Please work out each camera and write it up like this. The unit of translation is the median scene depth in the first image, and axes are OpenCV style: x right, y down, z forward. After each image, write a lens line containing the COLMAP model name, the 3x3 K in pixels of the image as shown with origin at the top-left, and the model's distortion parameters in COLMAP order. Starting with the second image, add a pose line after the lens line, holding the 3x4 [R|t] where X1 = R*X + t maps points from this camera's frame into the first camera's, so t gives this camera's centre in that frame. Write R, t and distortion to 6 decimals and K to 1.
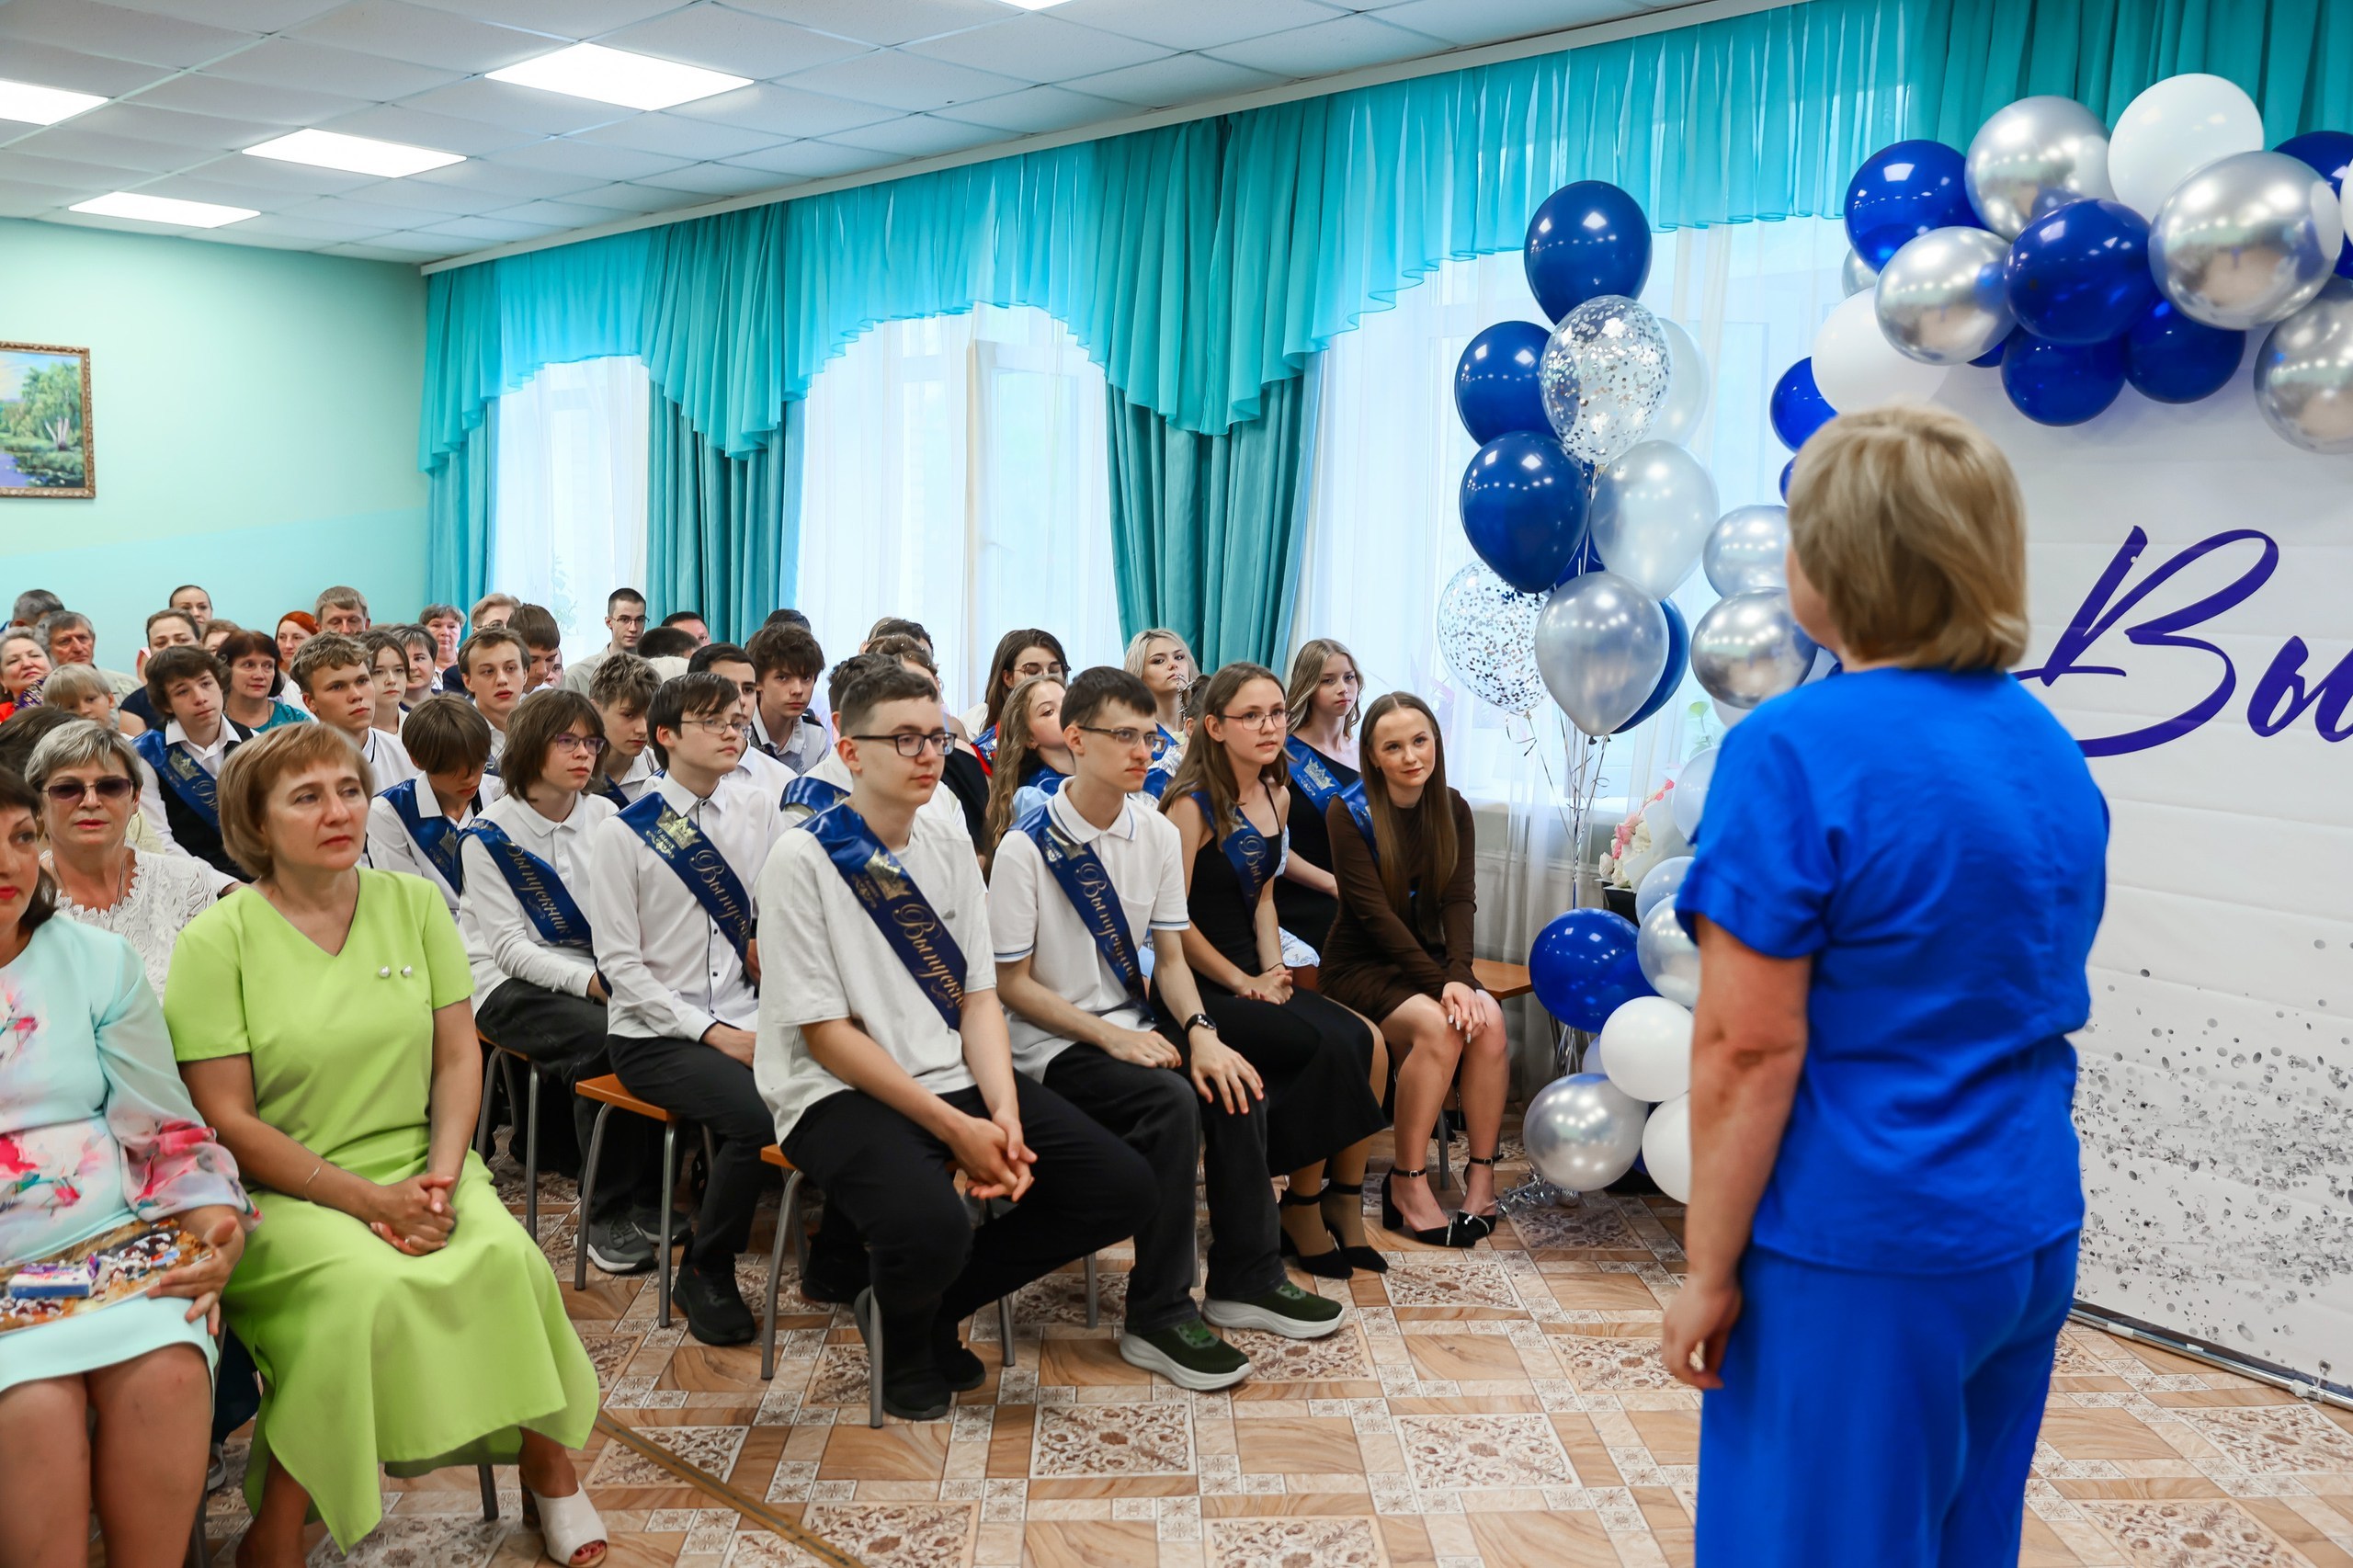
lens RADIAL K [[1936.7, 0, 1200.3], [0, 1936.7, 751.3], [0, 0, 1]] dist [0.000243, -0.020079]
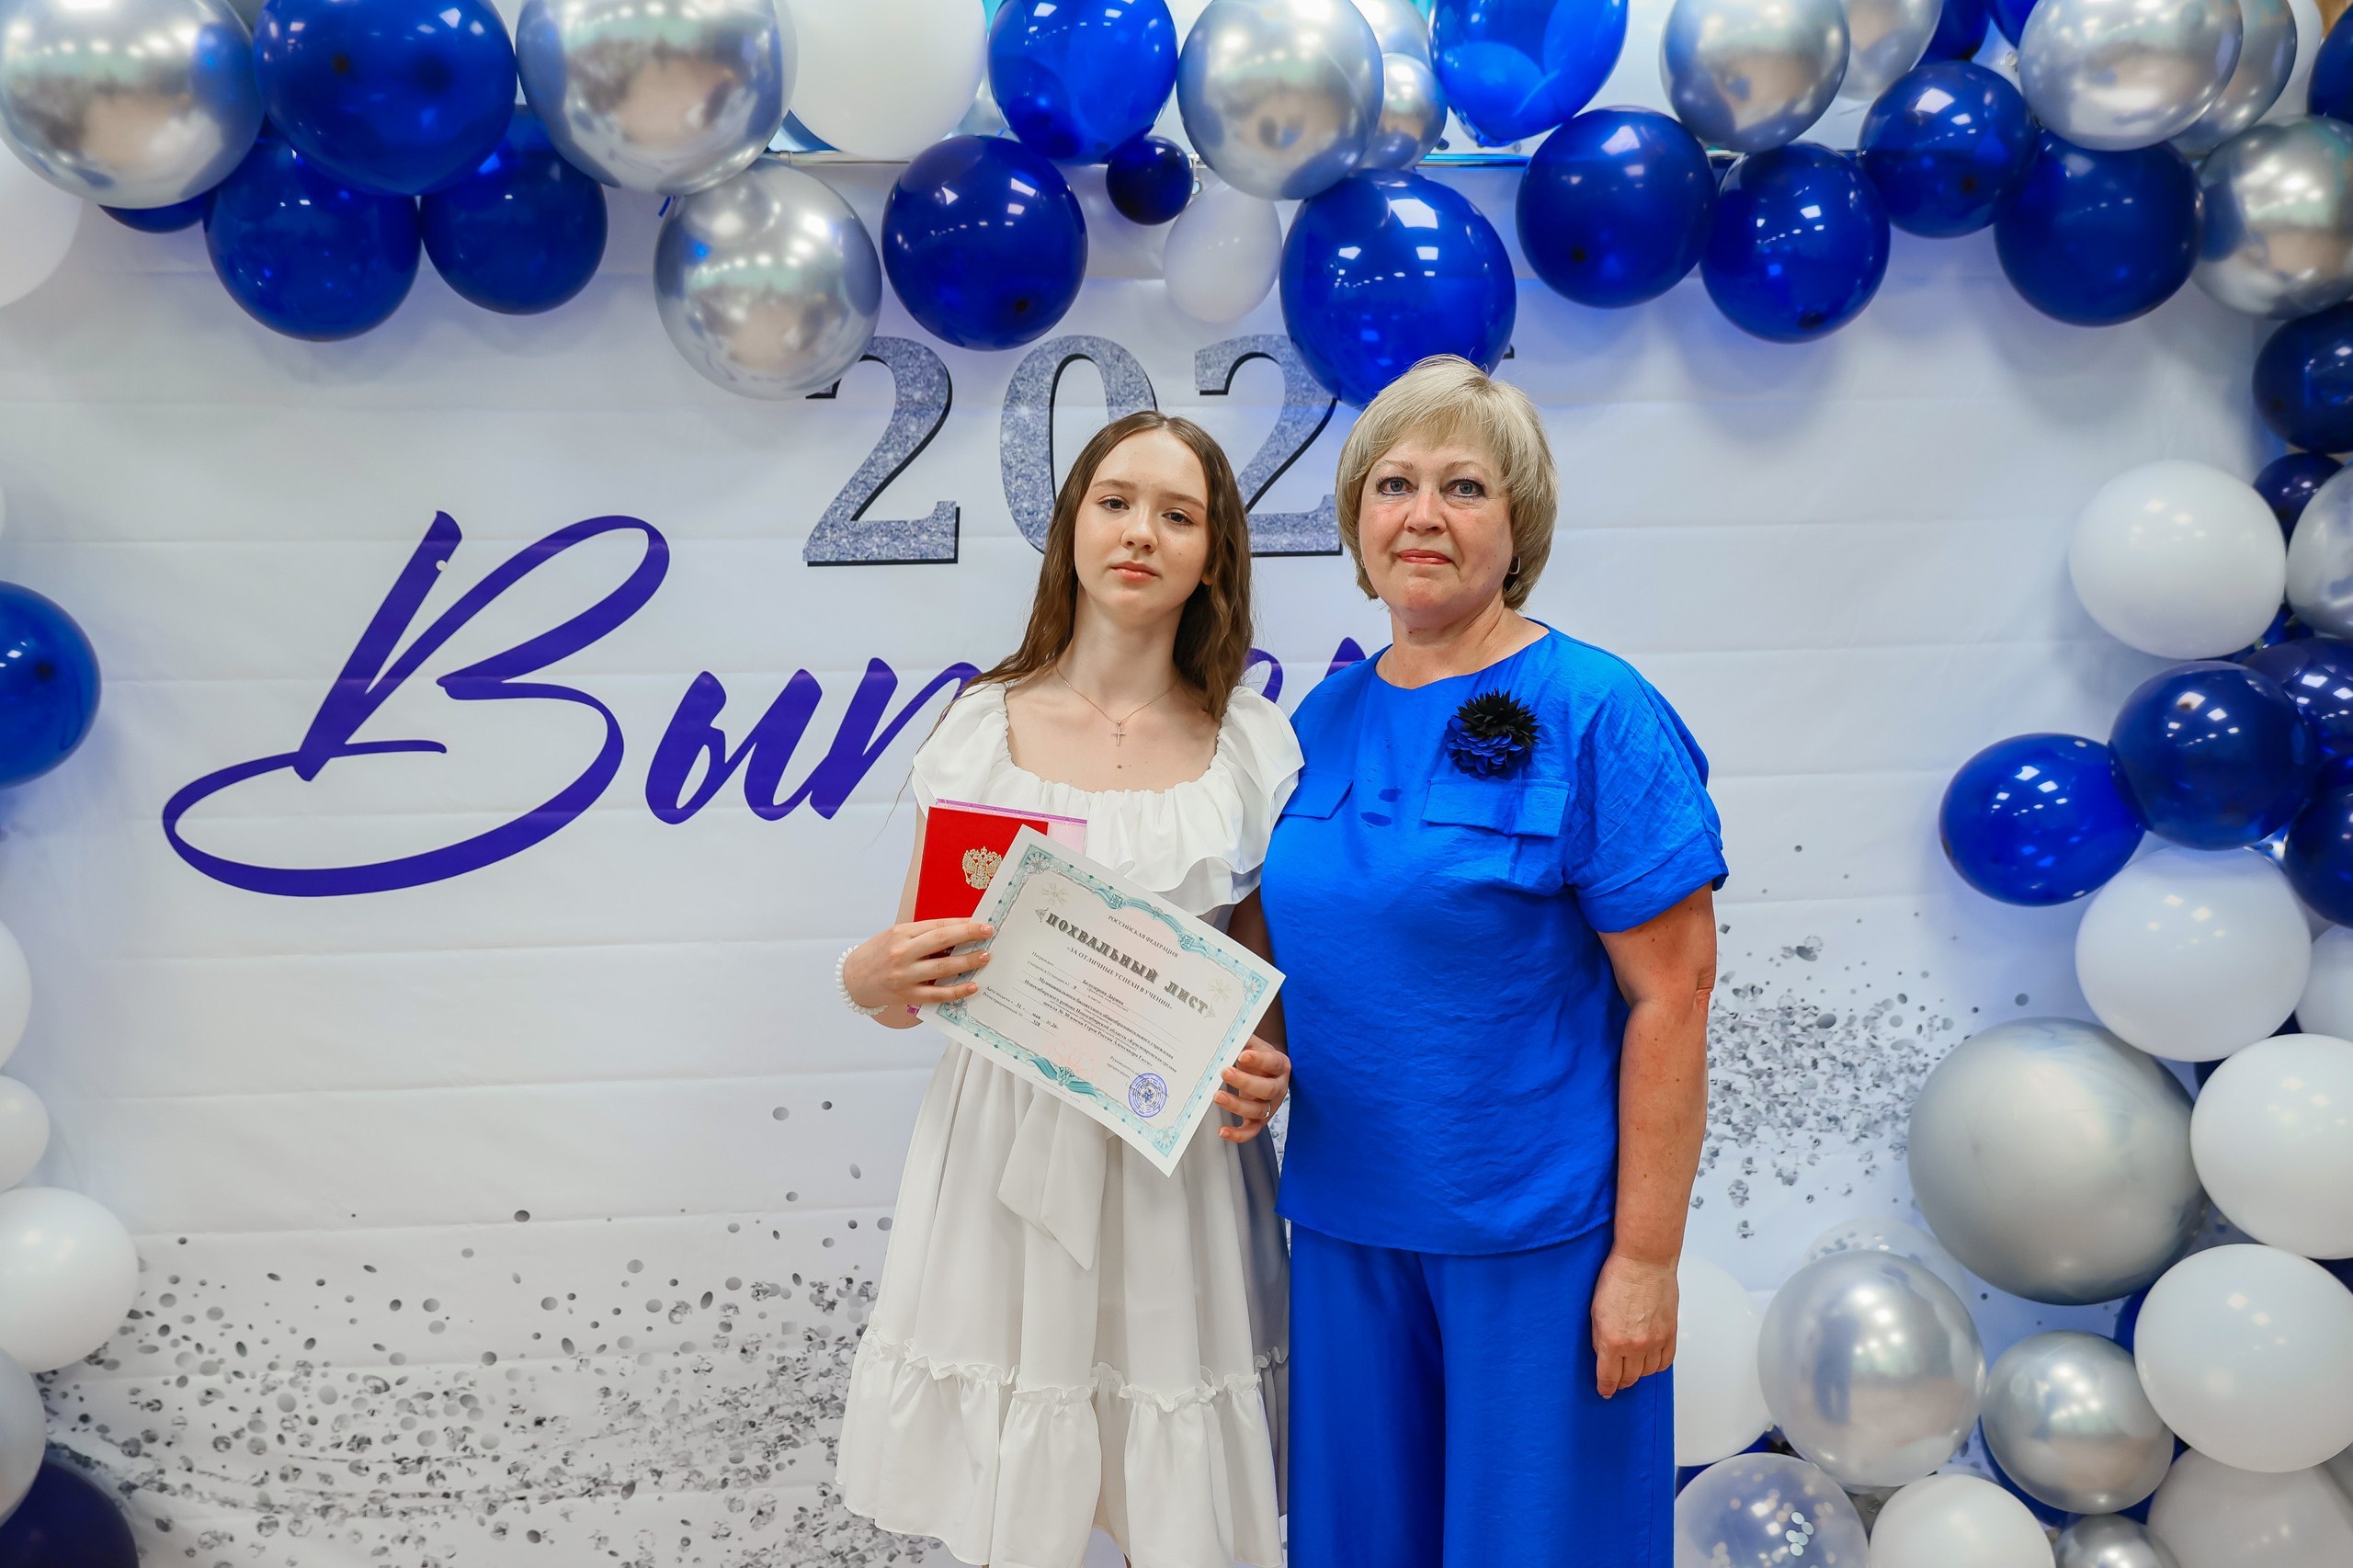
lens RADIAL K [[2107.6, 0, 1182.2], [0, 2107.6, 755.6], [0, 0, 1]] dist [0.003483, -0.006826]
pose [[0.468380, -0.066493, 0.881022, -0.008454], [0.115573, 0.993207, 0.013518, -0.018294], [-0.875936, 0.095491, 0.472883, 0.440561]]
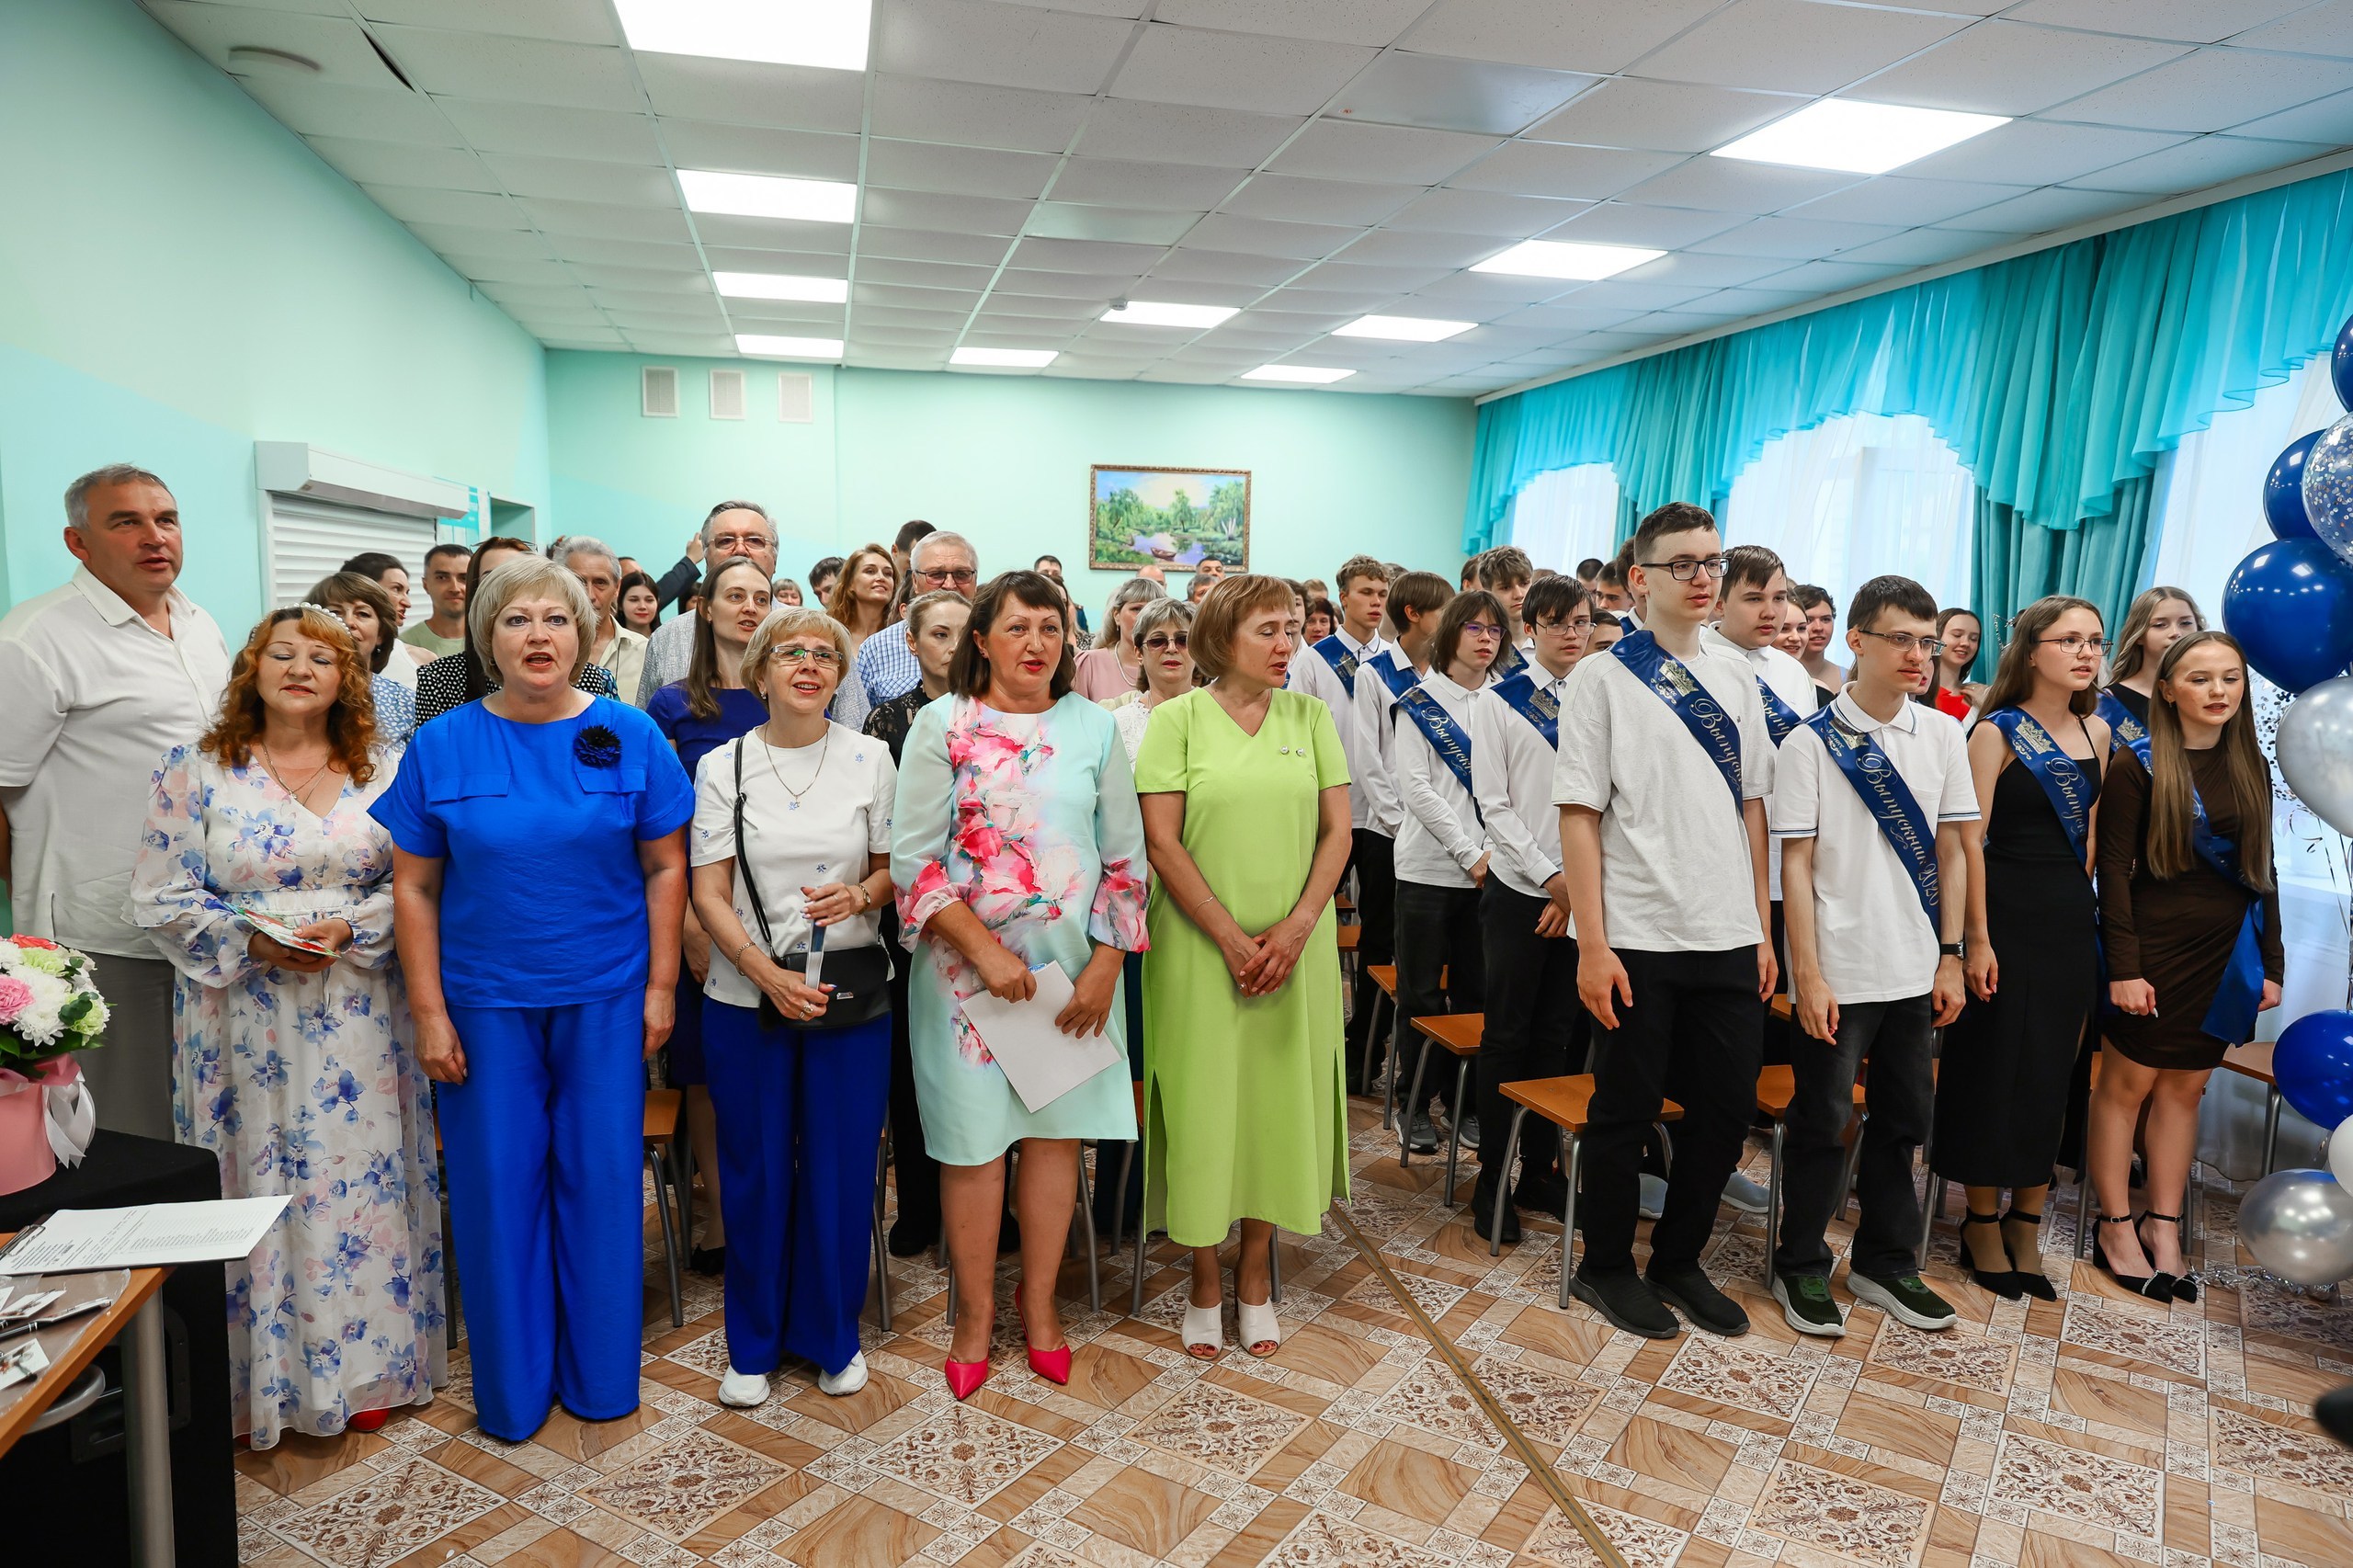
lens RADIAL K [[1568.1, 0, 1176.3], [0, 1568.1, 781.1], [0, 0, 1]] dist [-0.020231, 0.010721]
pose [[0.819621, 0.078774, -0.567465, 0.157700], [-0.072420, 0.996802, 0.033772, -0.021718], [0.568311, 0.013416, 0.822704, -0.014149]]
